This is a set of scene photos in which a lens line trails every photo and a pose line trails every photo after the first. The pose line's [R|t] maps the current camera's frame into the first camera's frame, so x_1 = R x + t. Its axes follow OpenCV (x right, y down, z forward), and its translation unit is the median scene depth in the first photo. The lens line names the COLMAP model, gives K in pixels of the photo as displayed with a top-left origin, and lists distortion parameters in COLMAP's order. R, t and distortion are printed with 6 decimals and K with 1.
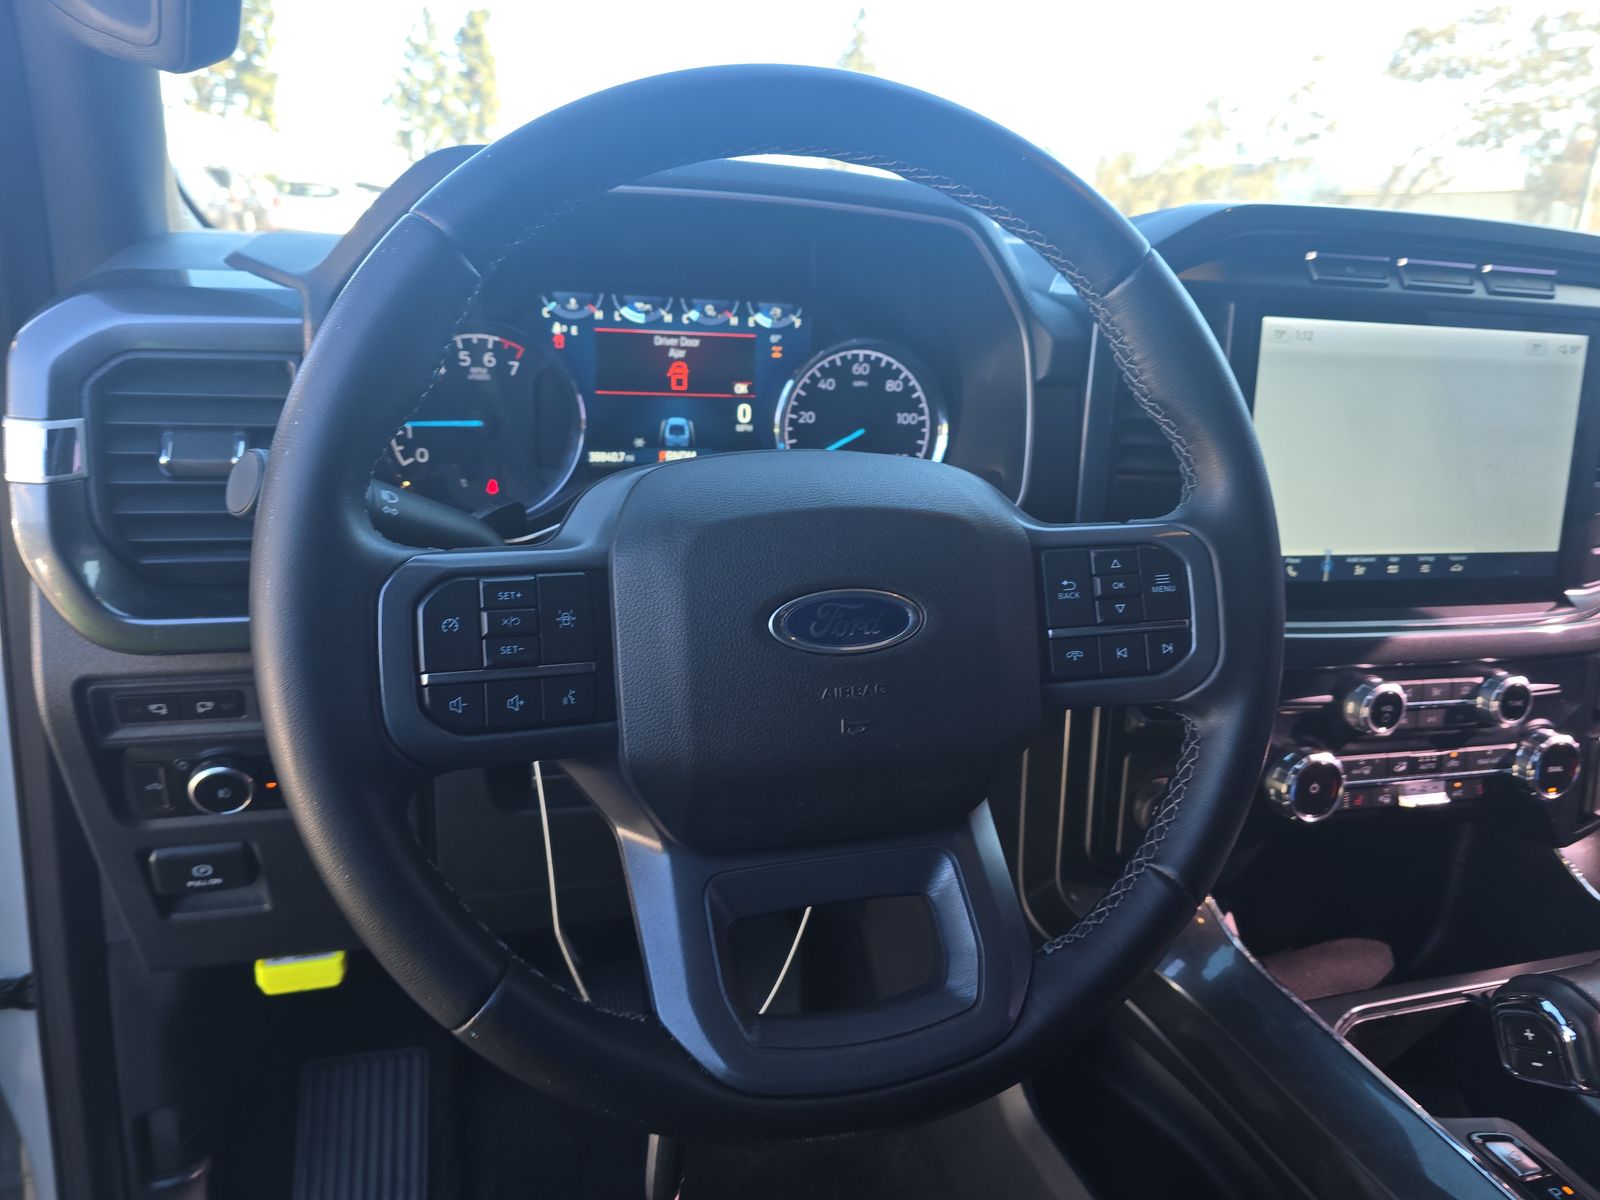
lens RADIAL K [[1105.6, 0, 796.1], [0, 1105.6, 597.8], [0, 0, 1]] dist [0.050173, -0.059654]
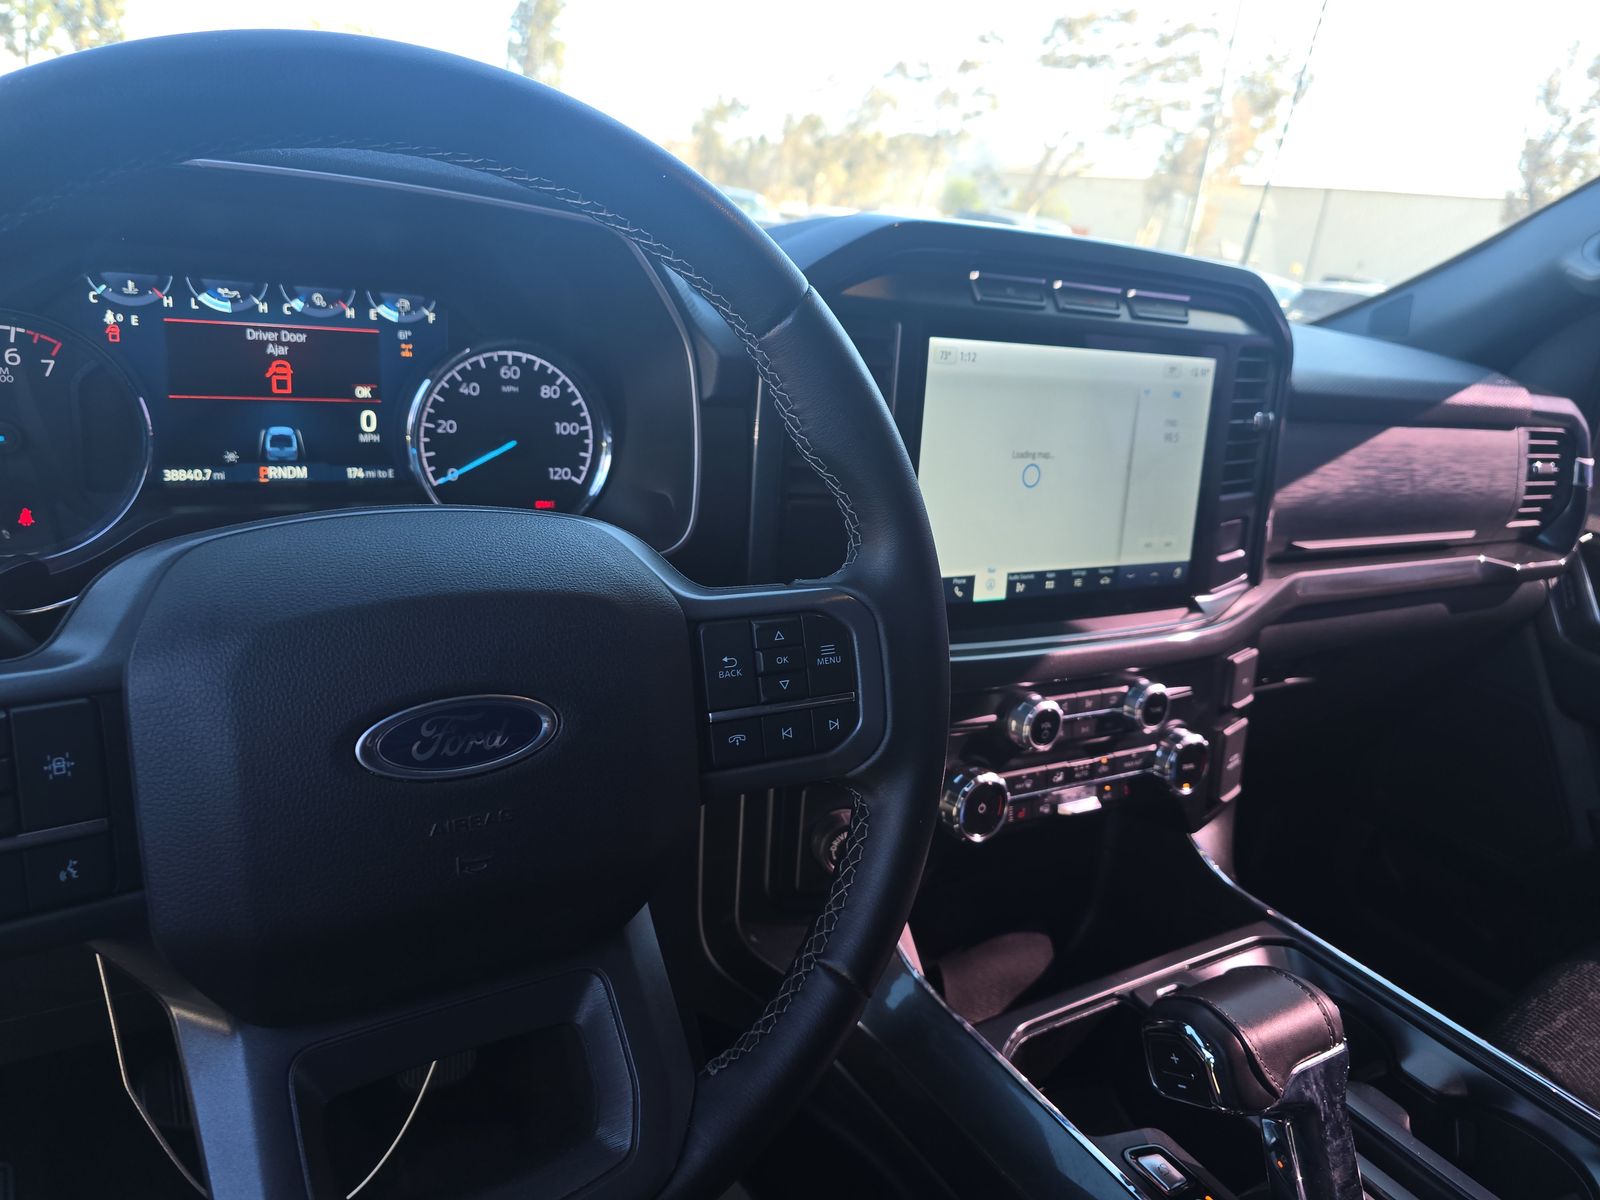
lens RADIAL K [[1105.6, 0, 798.2], [0, 1105.6, 591.7], [0, 0, 1]] dist [0.050173, -0.059654]
pose [[0.963550, -0.026302, 0.266230, 0.041876], [0.015713, 0.999001, 0.041829, -0.068920], [-0.267065, -0.036121, 0.963001, 0.083831]]
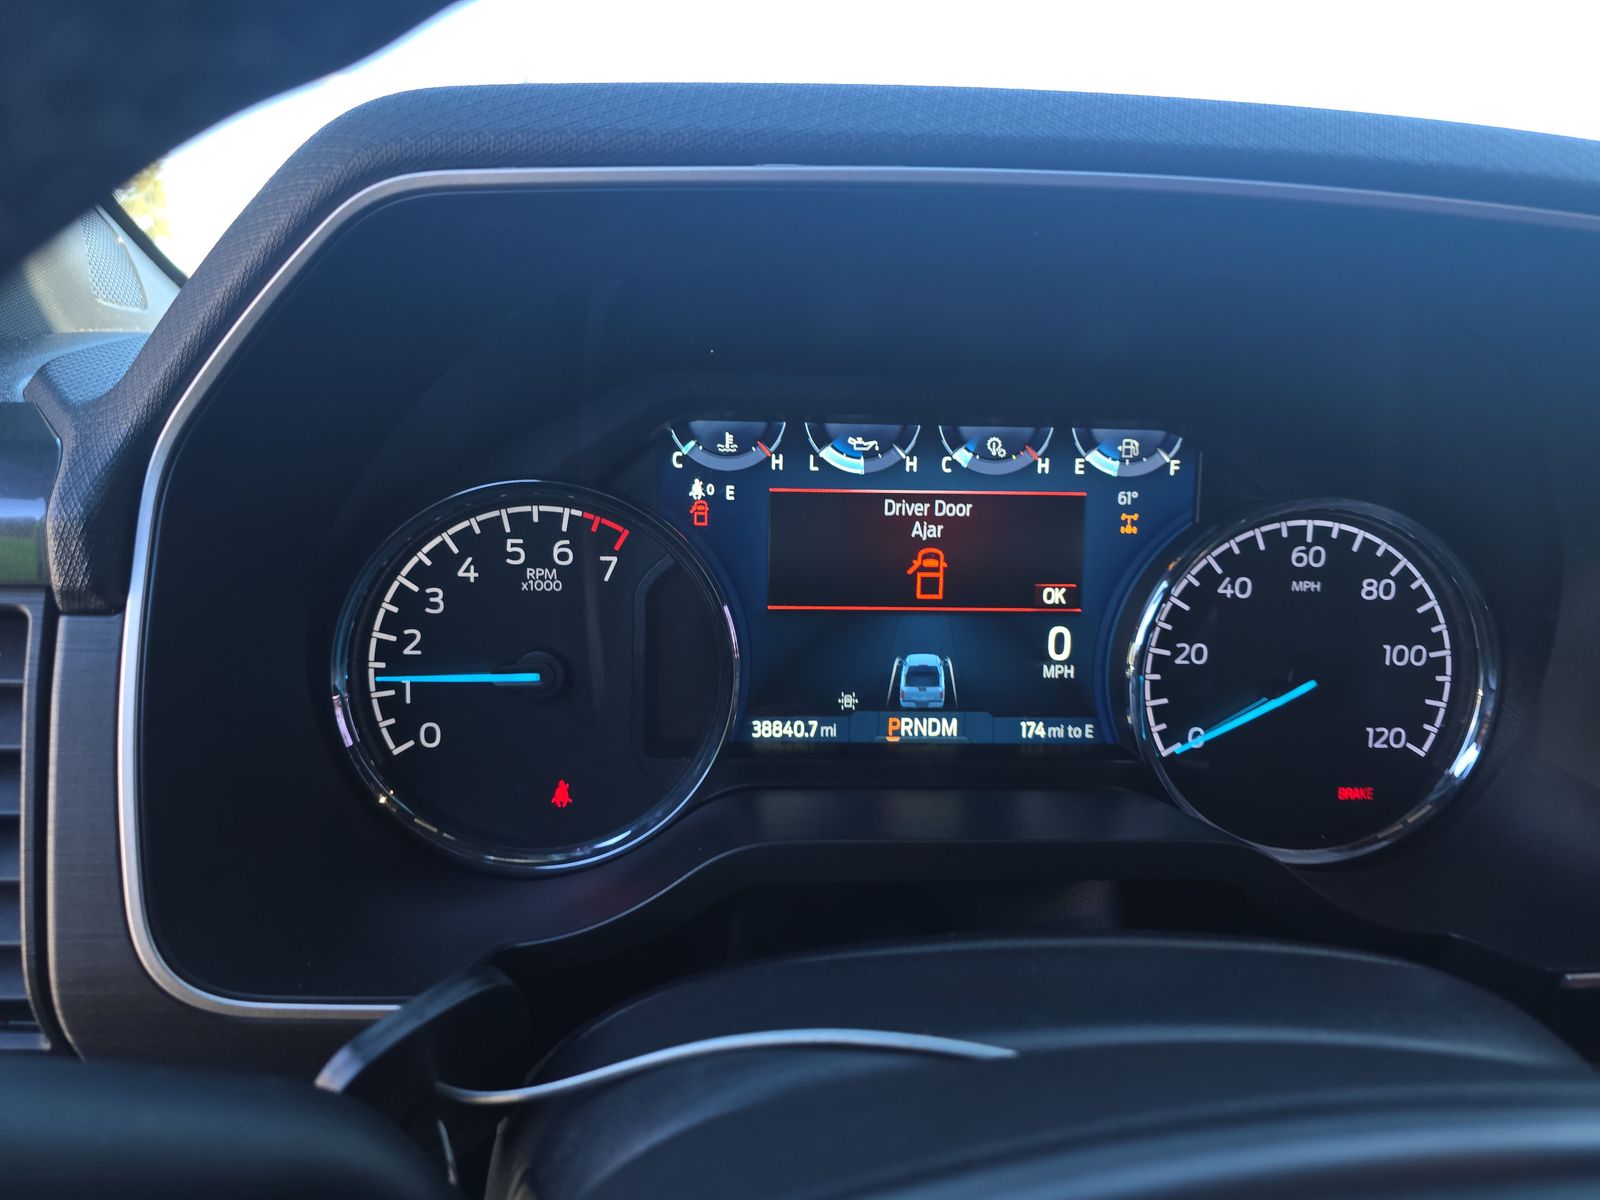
lens RADIAL K [[1105.6, 0, 762.1], [0, 1105.6, 564.6], [0, 0, 1]] dist [0.050173, -0.059654]
pose [[0.967397, 0.010120, -0.253061, -0.052336], [-0.041347, 0.992106, -0.118387, -0.142912], [0.249865, 0.124991, 0.960179, 0.498656]]
